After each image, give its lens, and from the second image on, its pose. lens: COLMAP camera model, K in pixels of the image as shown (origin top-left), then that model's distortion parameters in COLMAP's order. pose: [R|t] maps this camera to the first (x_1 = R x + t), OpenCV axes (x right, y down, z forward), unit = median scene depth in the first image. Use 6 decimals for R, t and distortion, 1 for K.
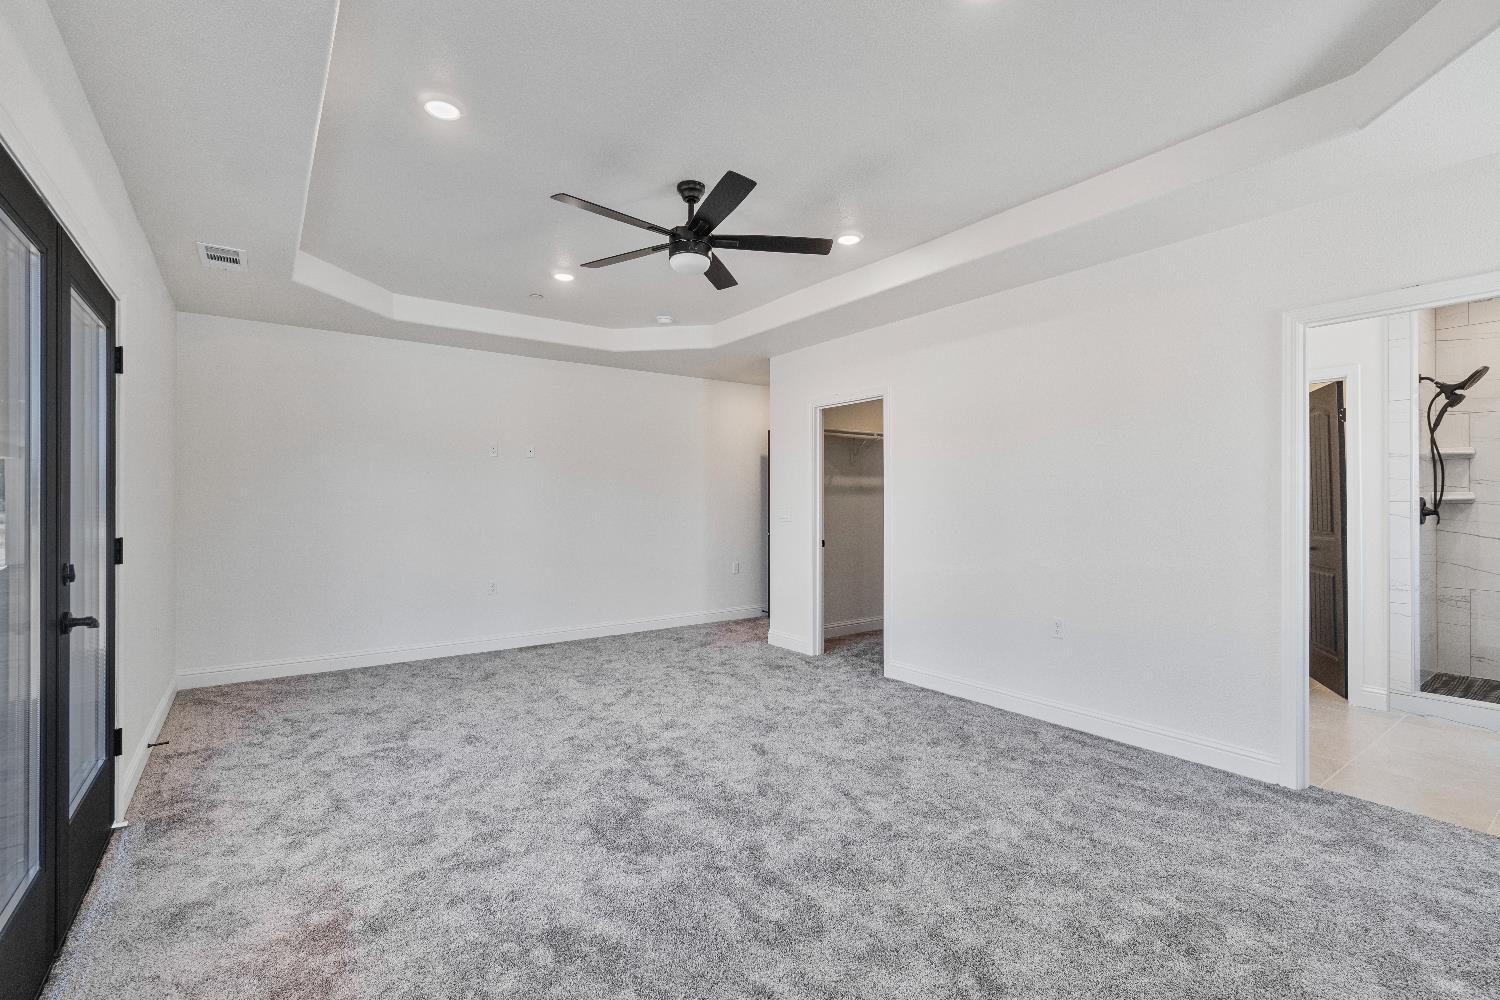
lens RADIAL K [[659.8, 0, 748.3], [0, 659.8, 493.4], [0, 0, 1]] dist [-0.003037, -0.000512]
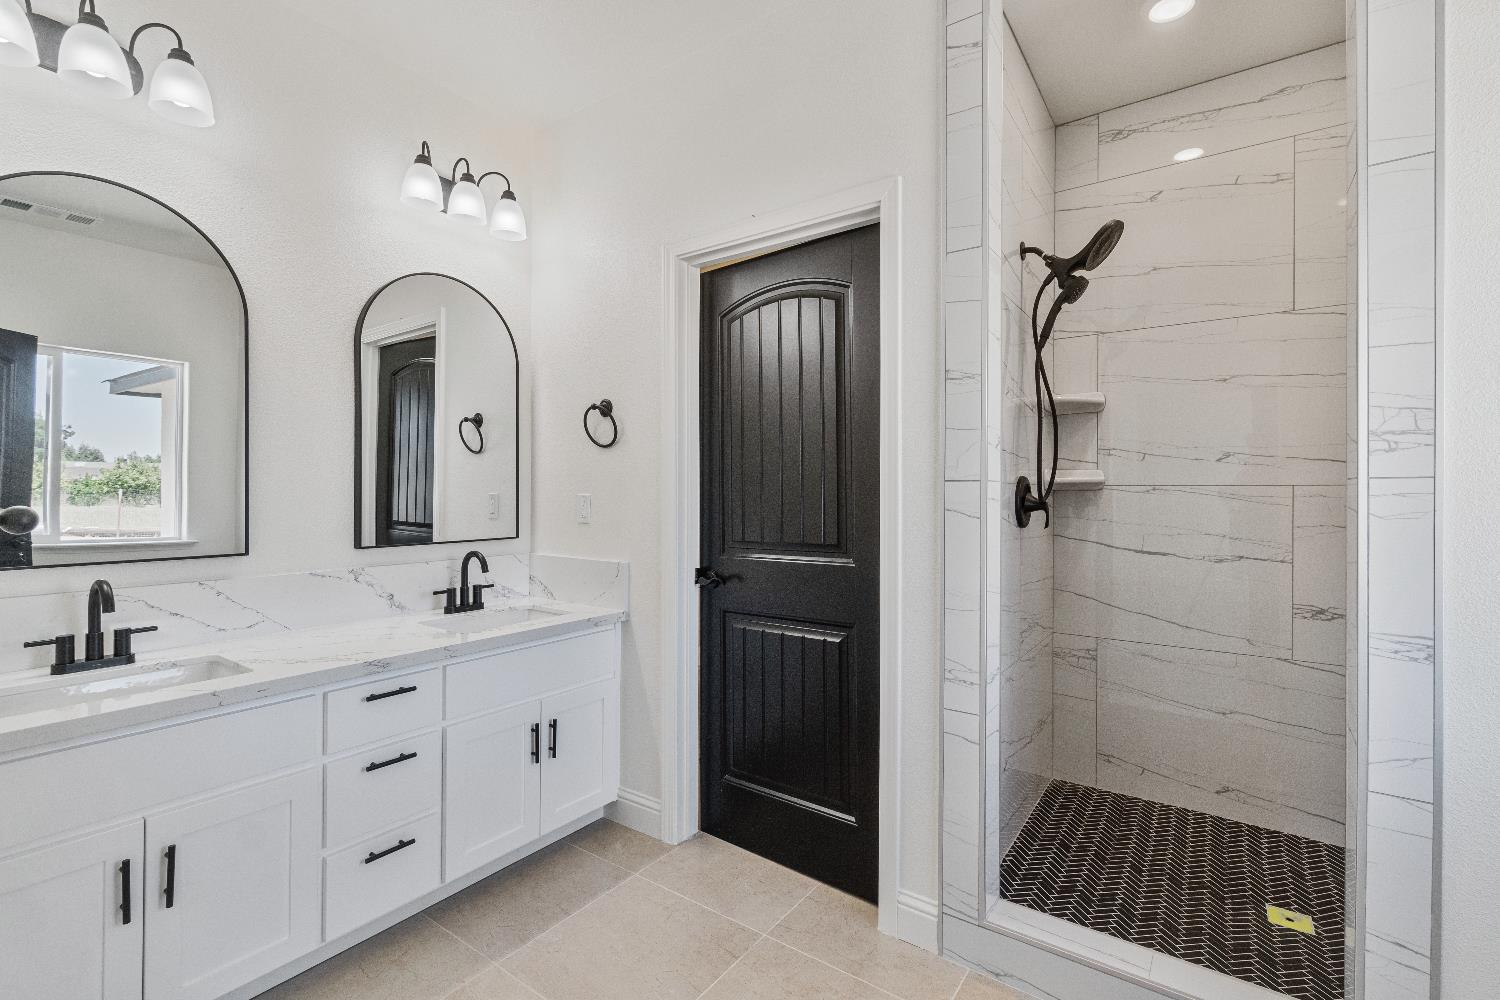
lens RADIAL K [[659.8, 0, 748.3], [0, 659.8, 493.4], [0, 0, 1]] dist [-0.003037, -0.000512]
pose [[0.949557, 0.001641, 0.313591, 0.657770], [-0.004513, 0.999954, 0.008433, 0.016067], [-0.313563, -0.009423, 0.949521, 0.574208]]
